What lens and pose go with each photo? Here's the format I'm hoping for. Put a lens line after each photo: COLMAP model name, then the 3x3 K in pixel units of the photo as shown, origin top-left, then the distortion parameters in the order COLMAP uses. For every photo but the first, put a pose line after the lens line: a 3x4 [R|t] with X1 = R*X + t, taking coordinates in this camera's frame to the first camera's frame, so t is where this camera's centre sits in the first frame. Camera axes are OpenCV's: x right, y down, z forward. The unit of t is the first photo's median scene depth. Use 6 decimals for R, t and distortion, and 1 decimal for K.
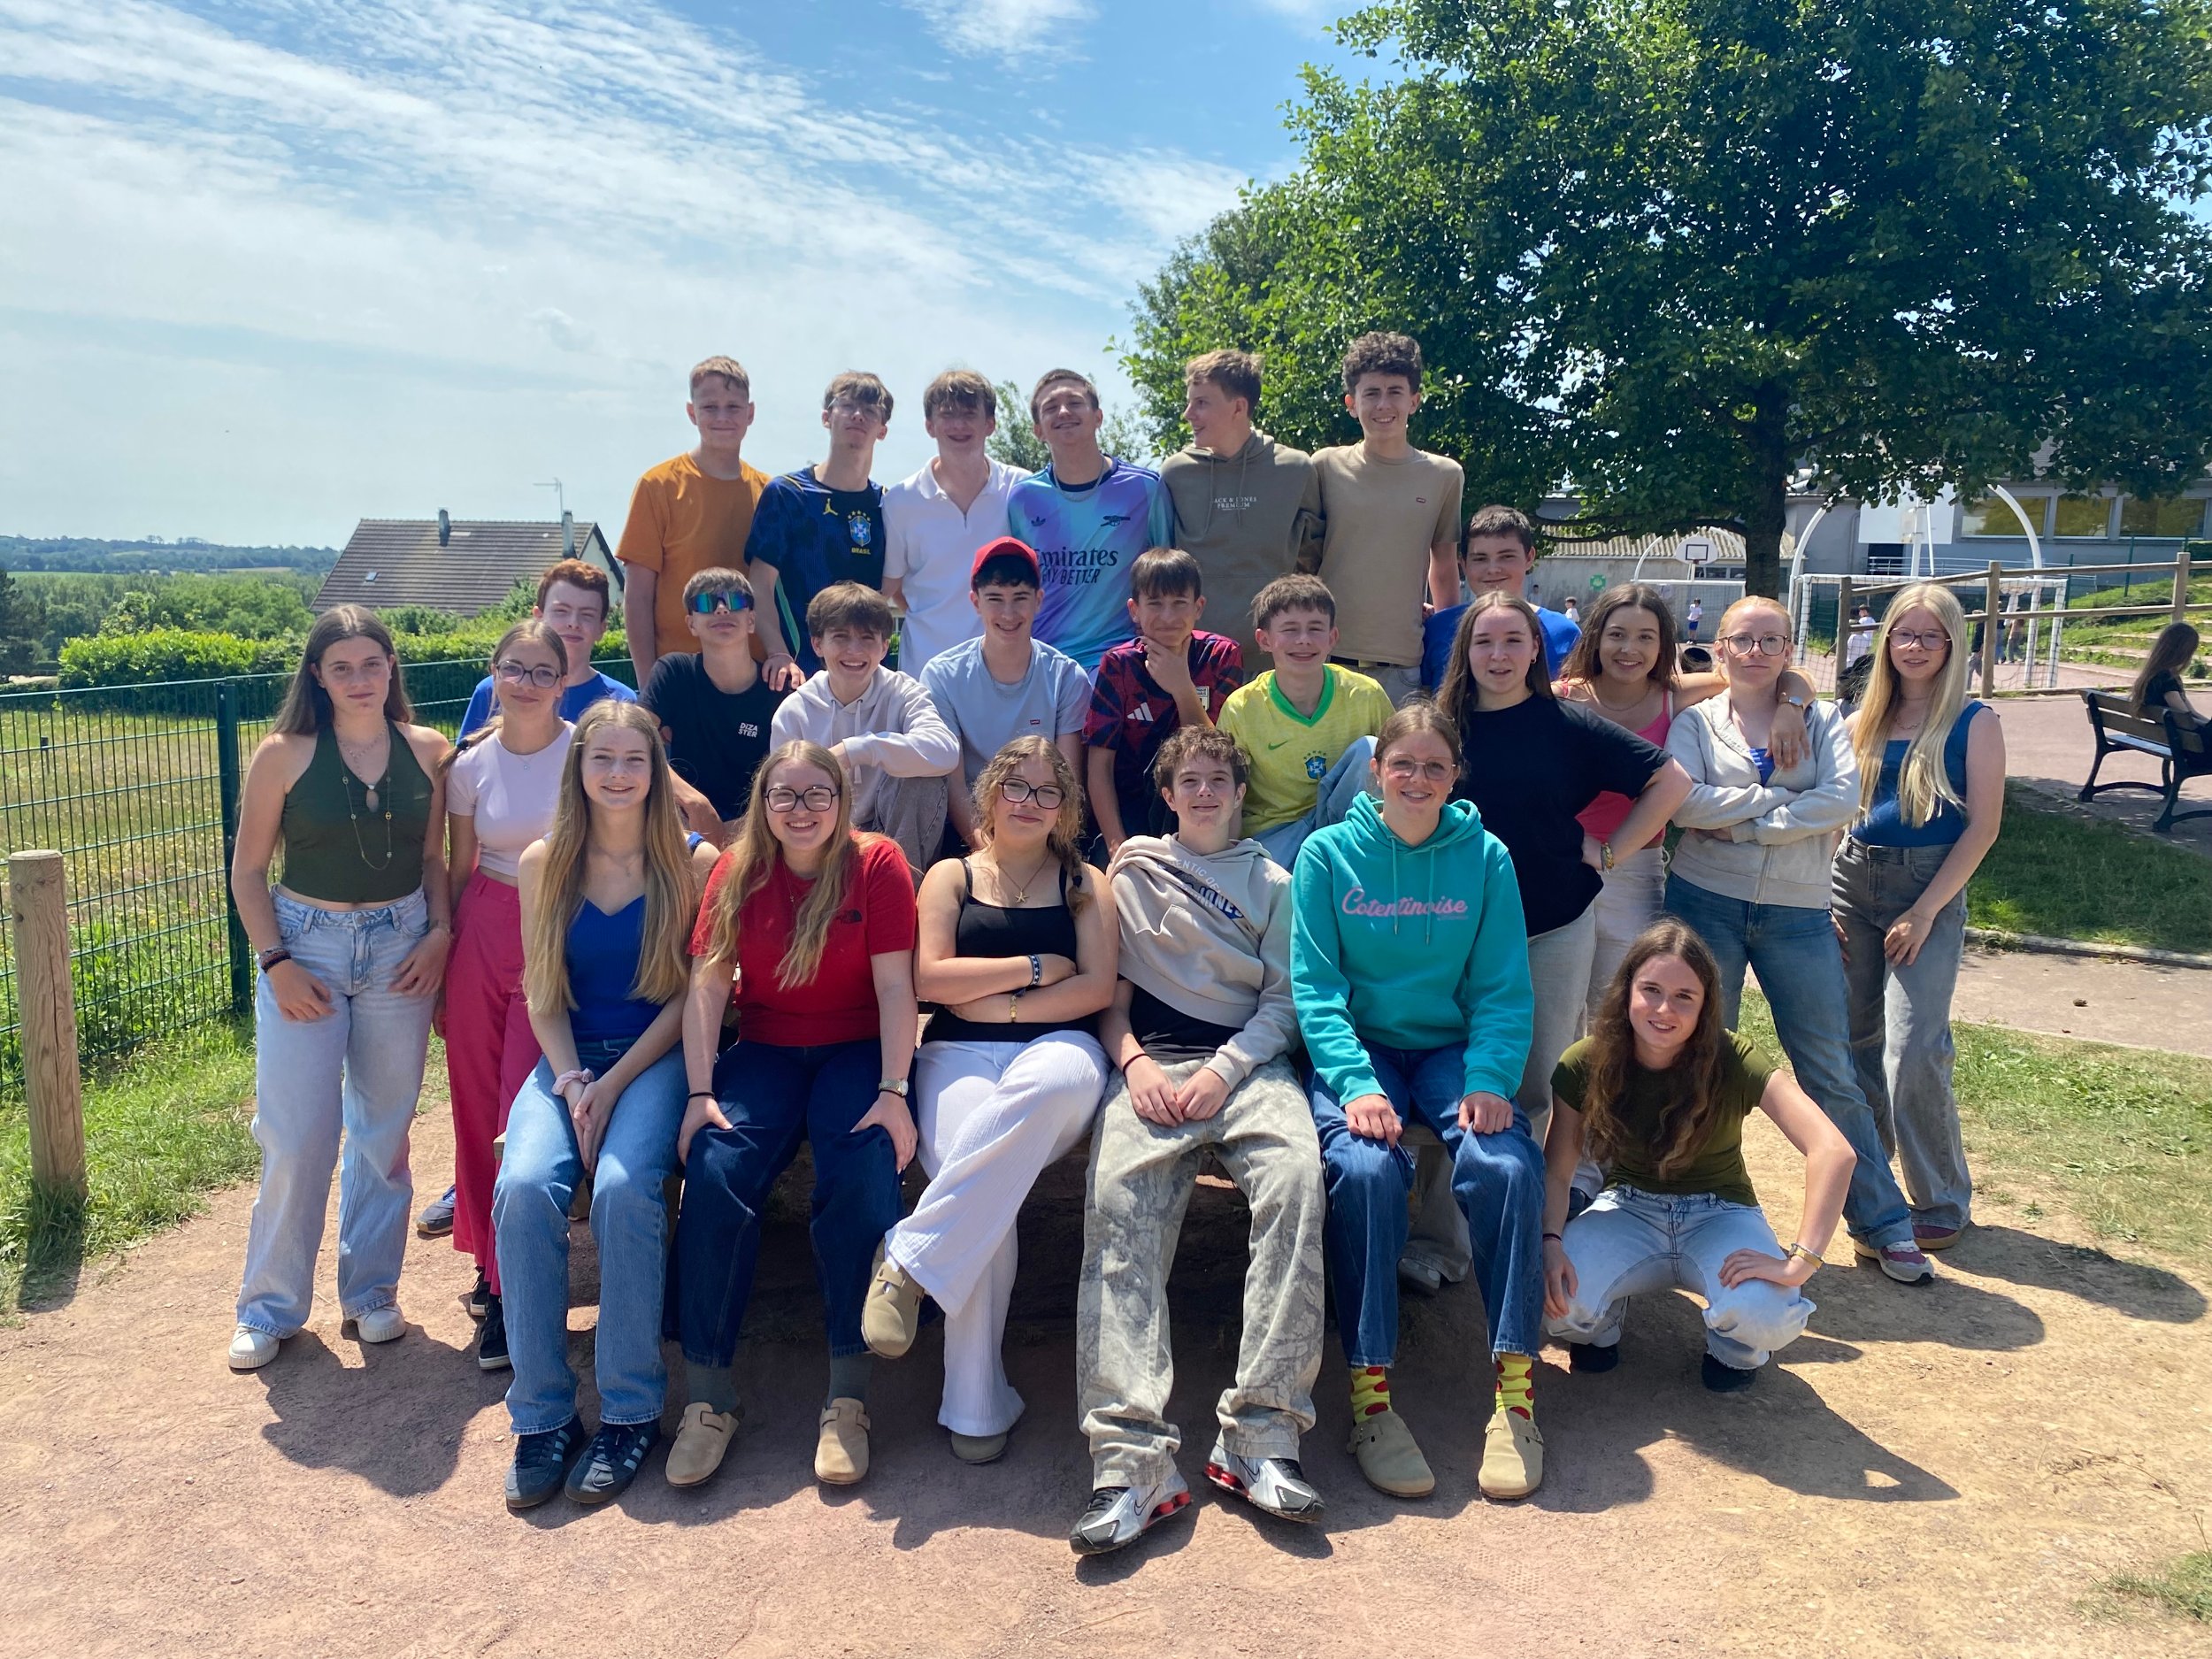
lens RADIAL K [[1669.9, 0, 1101.0], [0, 1669.9, 821.0], [0, 0, 1]] dist [0.005137, -0.000137]
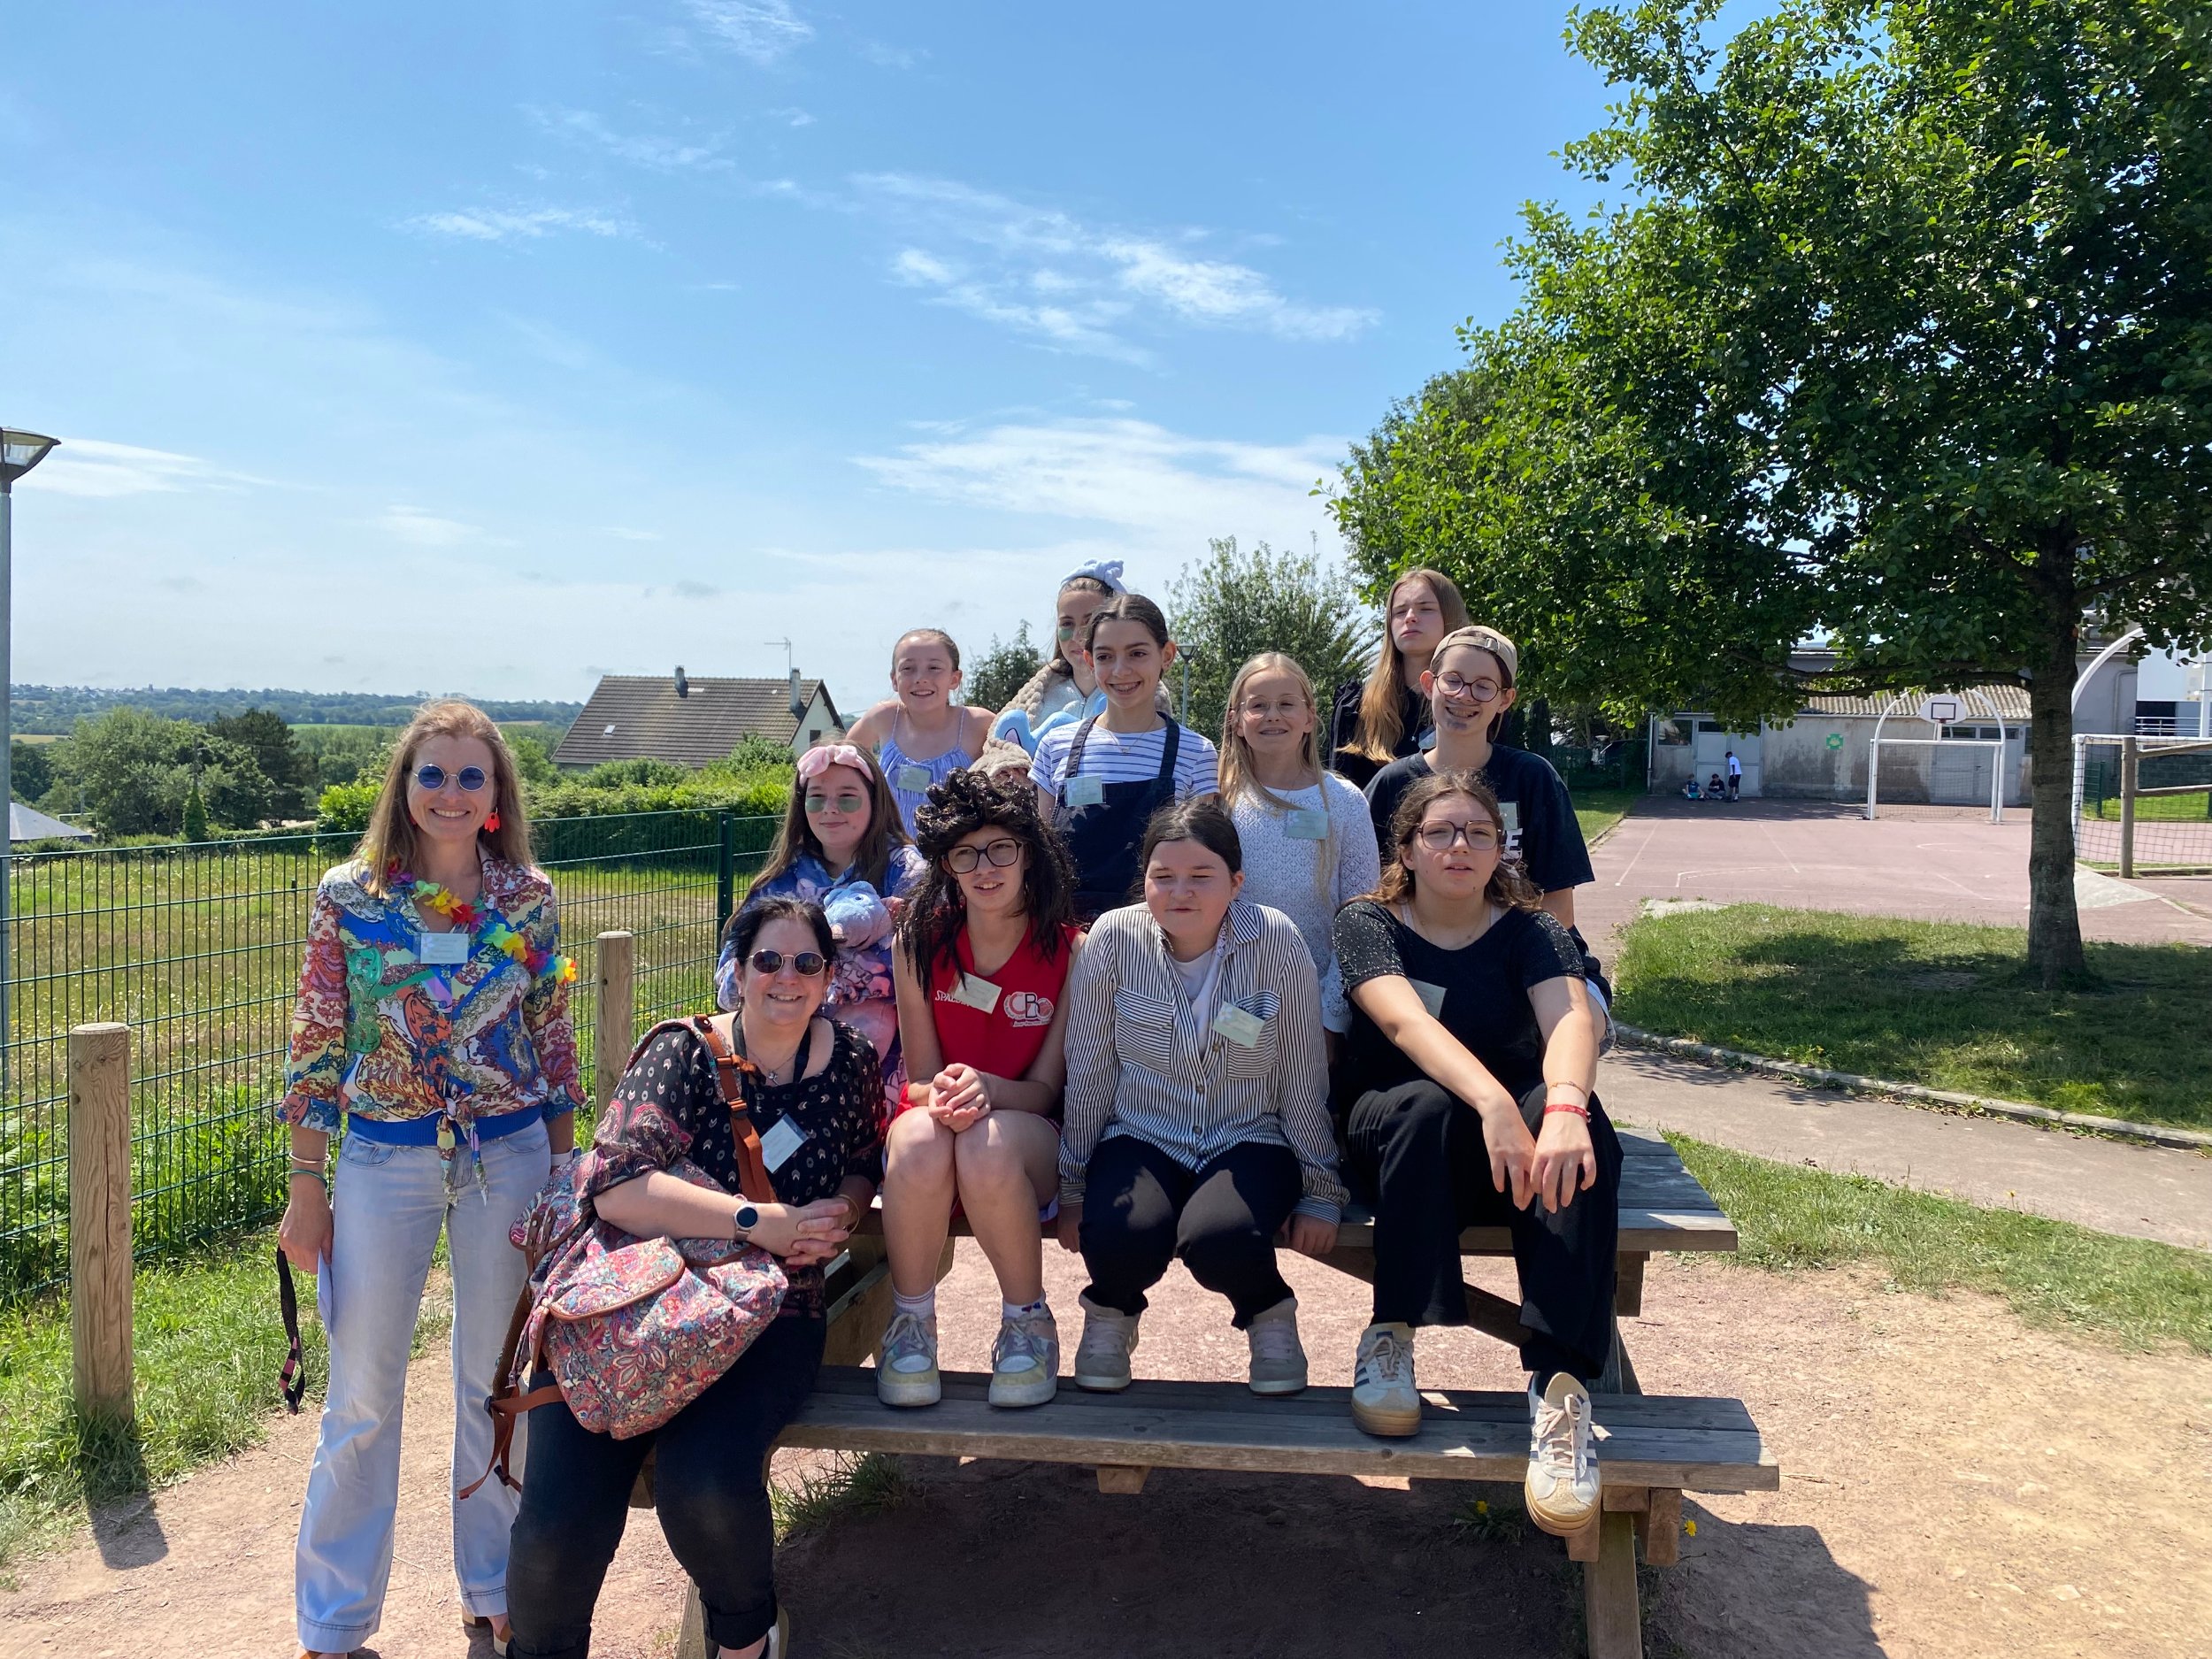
lens RADIAL K [[1662.9, 0, 1110.8], [0, 1662.9, 818.5], [0, 0, 1]] dist [0.025407, -0.033996]
pose [[0.992885, 0.011018, -0.118563, 0.003023], [-0.022094, 0.995467, -0.092510, -0.007443], [0.117006, 0.094471, 0.988628, 0.057638]]
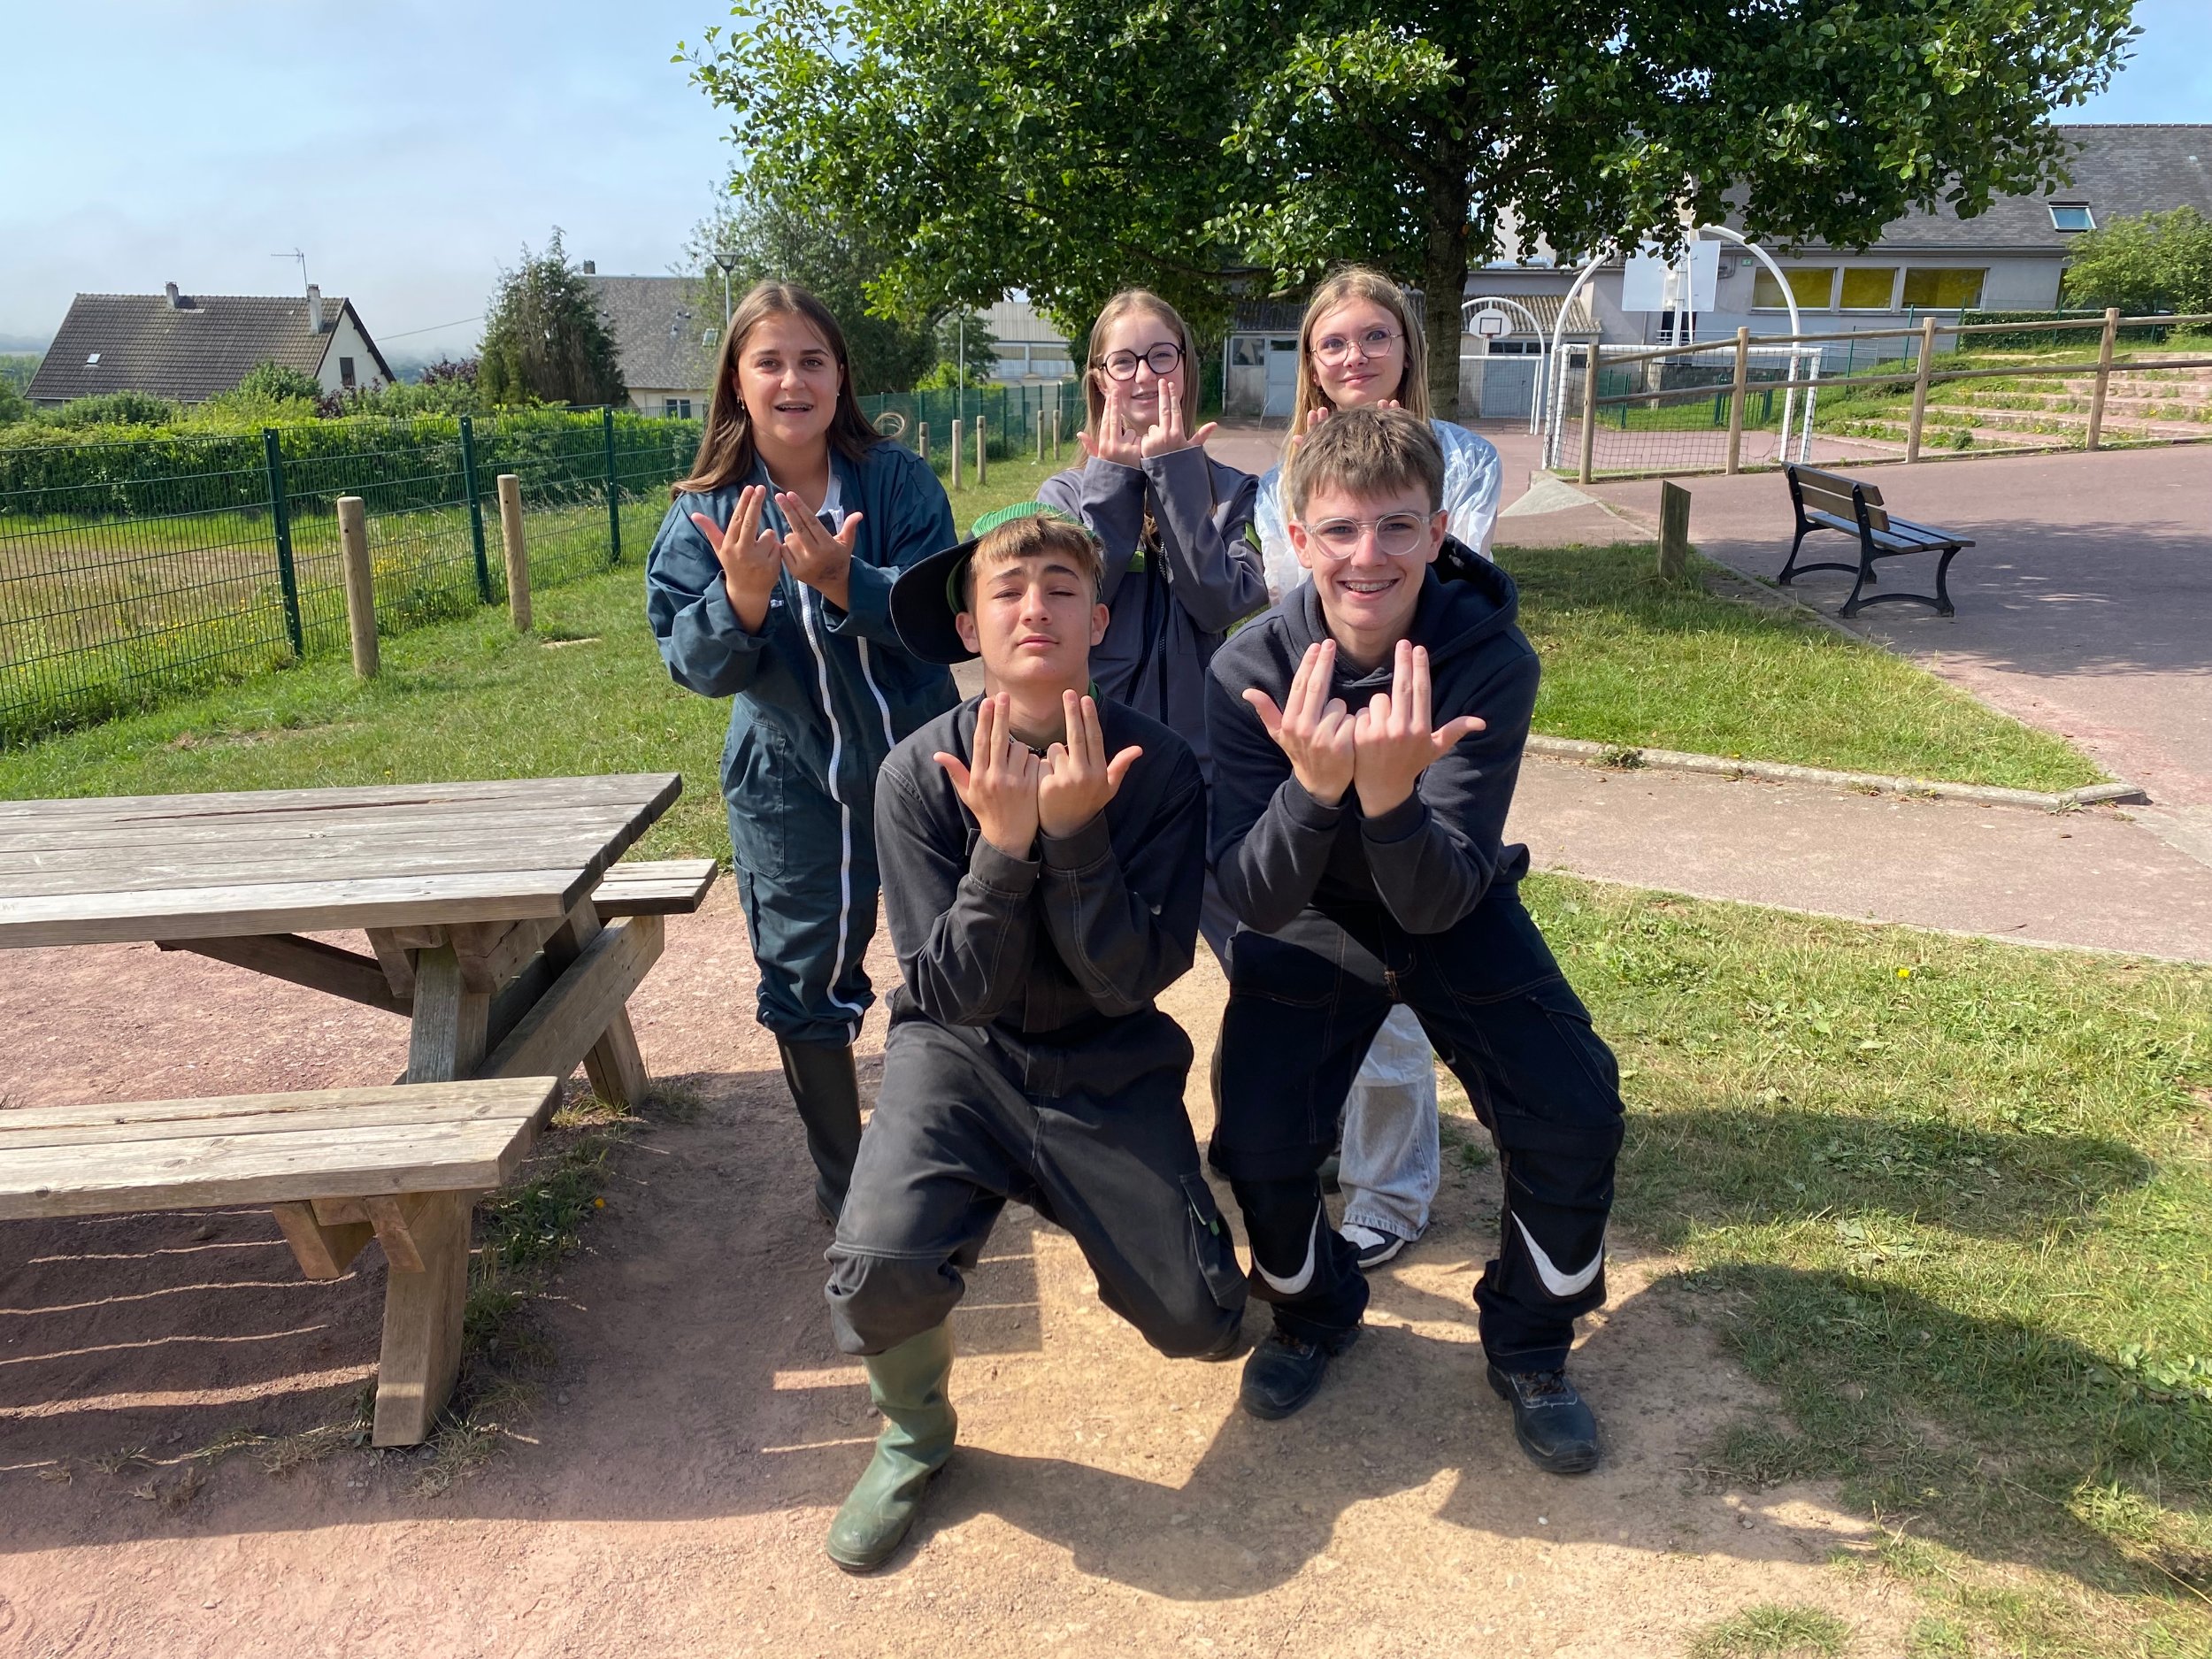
lens RADIAL K [[1665.1, 0, 1111.2], [0, 1665.1, 817.4], [0, 0, 1]] dist [0.006588, -0.003130]
pose [[0.994393, -0.033065, 0.100447, 0.108666], [0.020358, 0.991948, 0.124997, -0.006555], [-0.103771, -0.122251, 0.987059, 0.096281]]
